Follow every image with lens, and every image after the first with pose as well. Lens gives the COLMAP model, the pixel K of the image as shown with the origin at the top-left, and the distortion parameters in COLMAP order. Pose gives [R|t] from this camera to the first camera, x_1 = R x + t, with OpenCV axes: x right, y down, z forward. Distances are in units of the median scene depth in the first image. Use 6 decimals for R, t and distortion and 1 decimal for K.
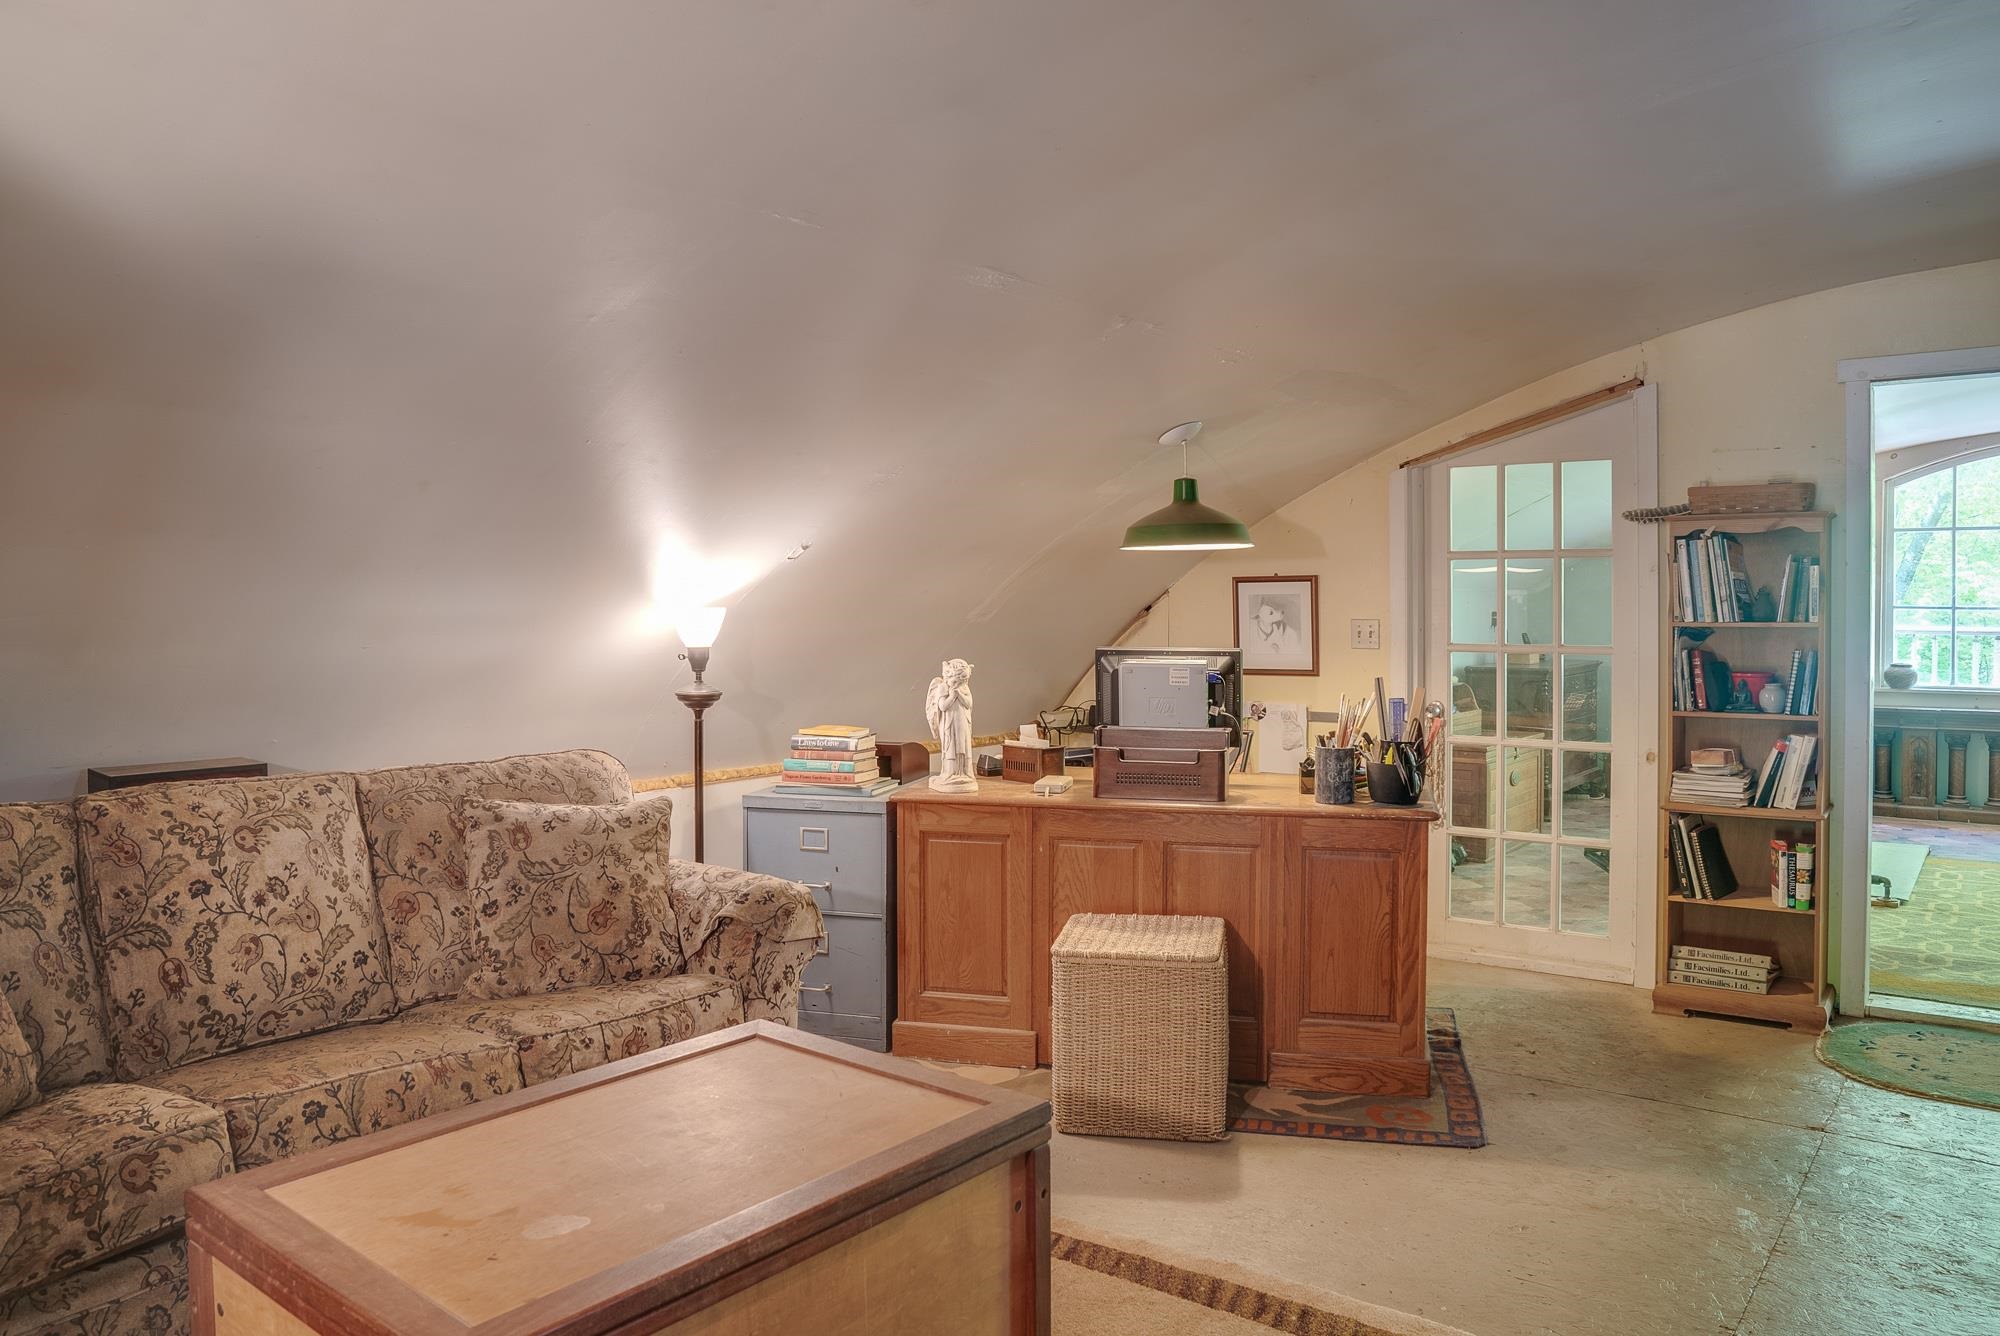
lens RADIAL K [[1388.8, 0, 1000.0], [0, 1388.8, 668.0], [0, 0, 1]] dist [-0.001888, -0.000282]
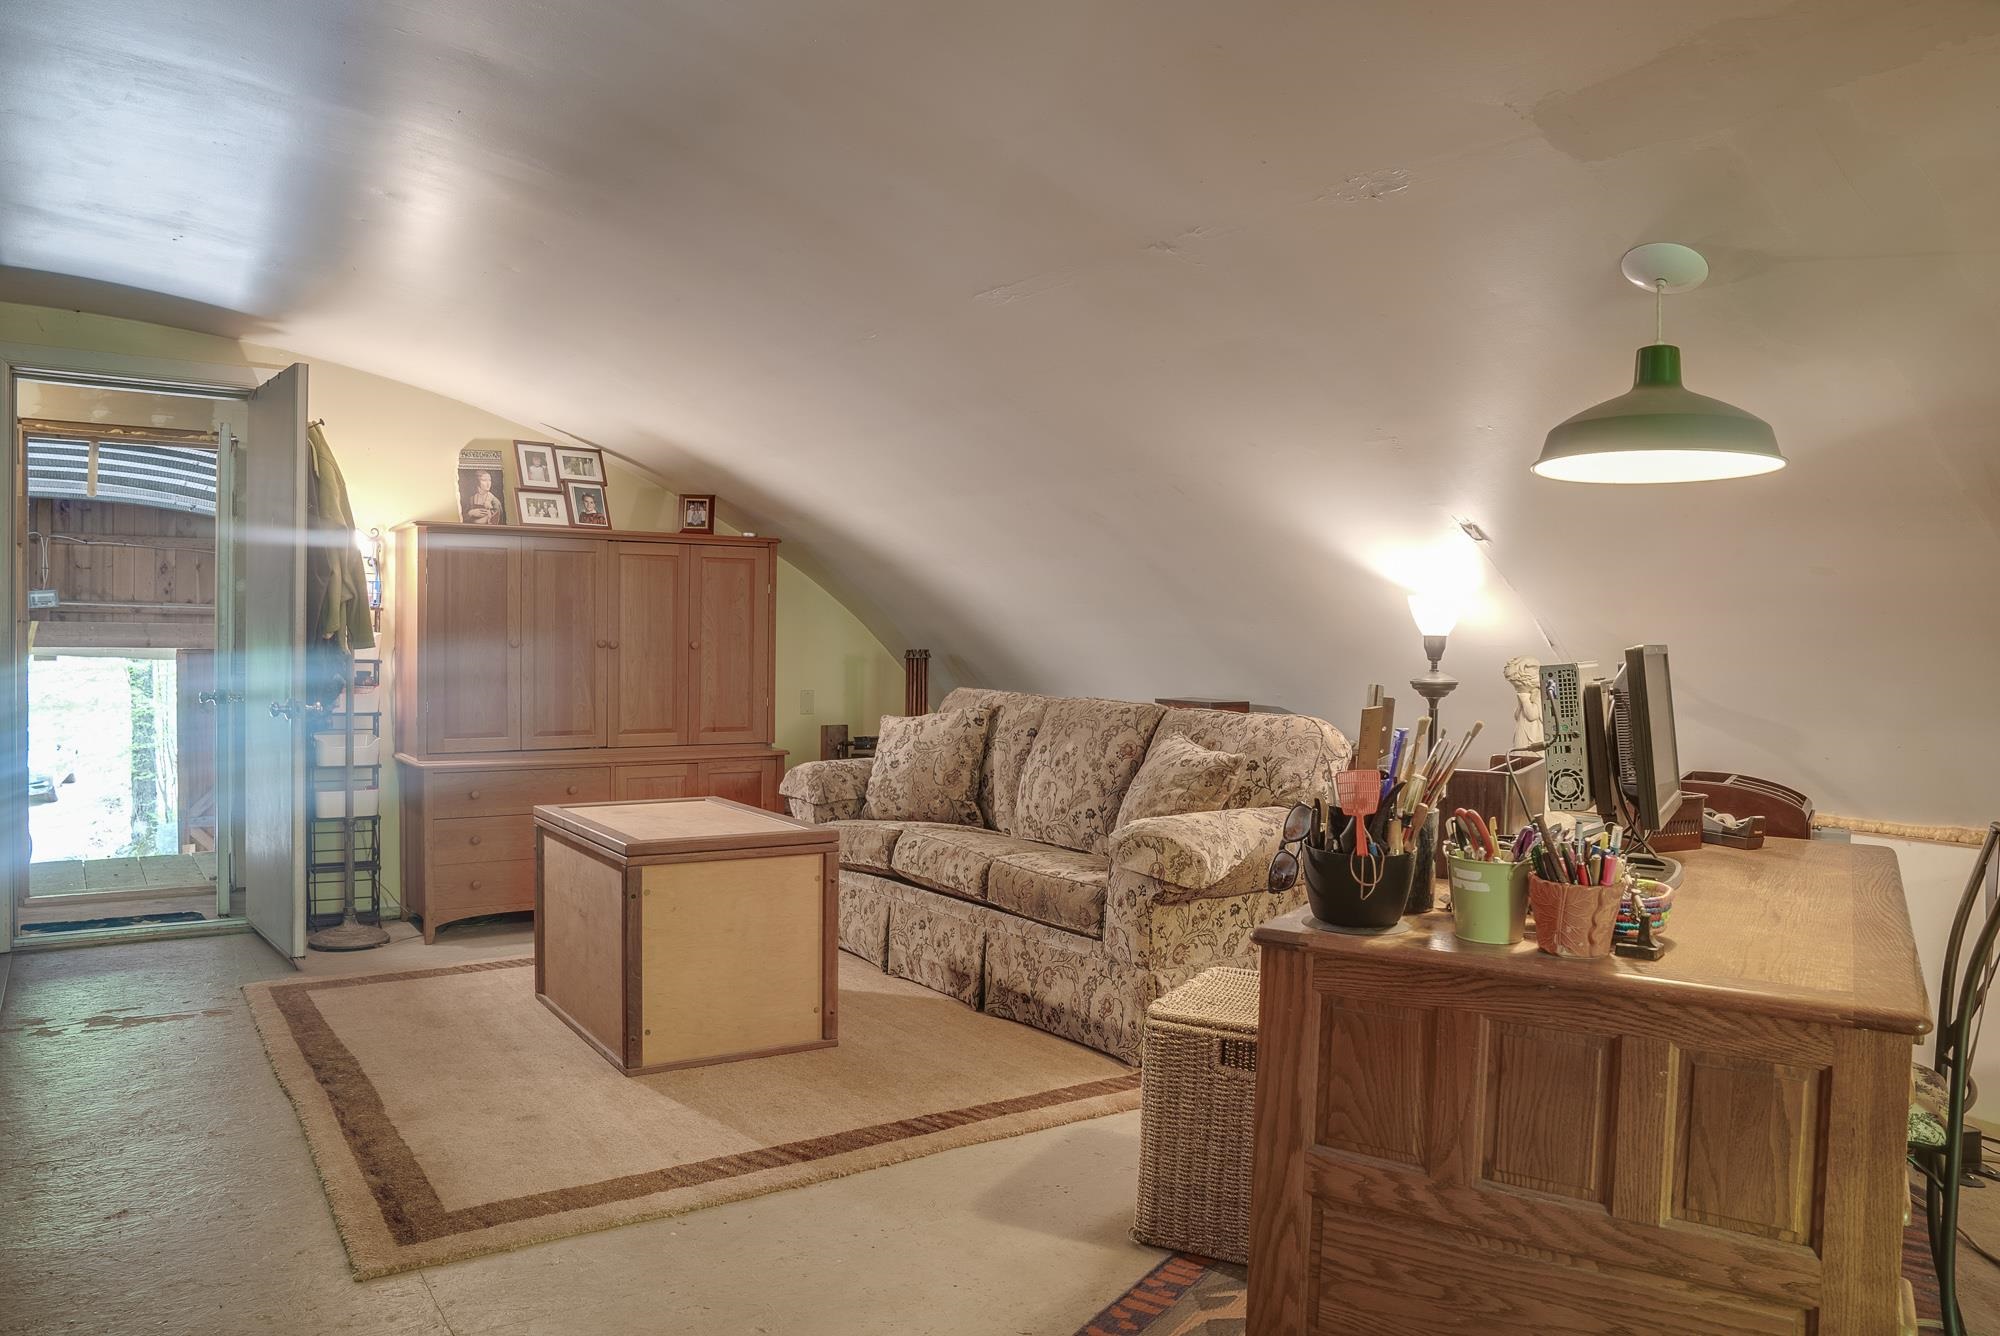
lens RADIAL K [[1388.8, 0, 1000.0], [0, 1388.8, 668.0], [0, 0, 1]] dist [-0.001888, -0.000282]
pose [[-0.290890, 0.011915, -0.956682, 0.760000], [-0.063510, 0.997477, 0.031734, -0.002728], [0.954646, 0.069989, -0.289400, 0.927105]]
